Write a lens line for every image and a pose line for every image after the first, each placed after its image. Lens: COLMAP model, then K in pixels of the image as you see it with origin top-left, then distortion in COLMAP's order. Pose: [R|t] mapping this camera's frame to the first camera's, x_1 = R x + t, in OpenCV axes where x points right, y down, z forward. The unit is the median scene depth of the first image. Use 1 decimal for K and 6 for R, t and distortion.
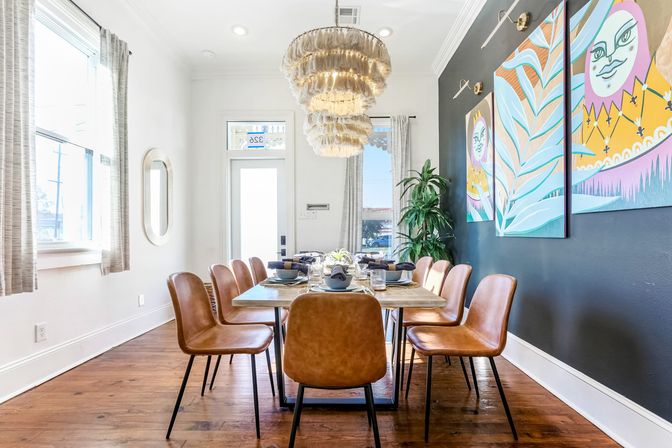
lens RADIAL K [[307.4, 0, 336.0], [0, 307.4, 224.0], [0, 0, 1]] dist [-0.004183, -0.000392]
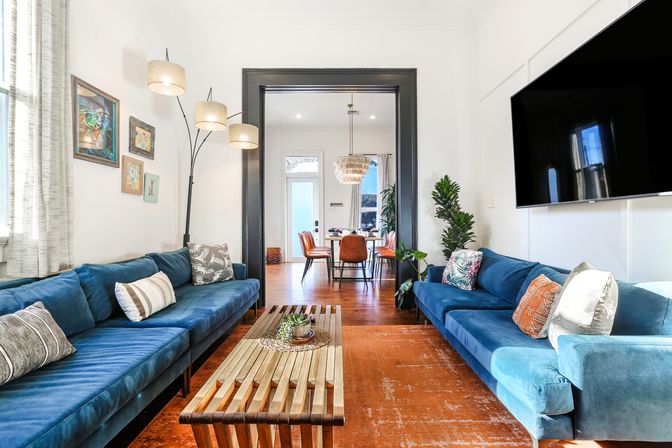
lens RADIAL K [[313.8, 0, 334.7], [0, 313.8, 213.3], [0, 0, 1]] dist [-0.002670, 0.000081]
pose [[0.999984, -0.000996, -0.005646, -0.063167], [0.001062, 0.999931, 0.011692, -0.029041], [0.005634, -0.011698, 0.999916, -0.860310]]
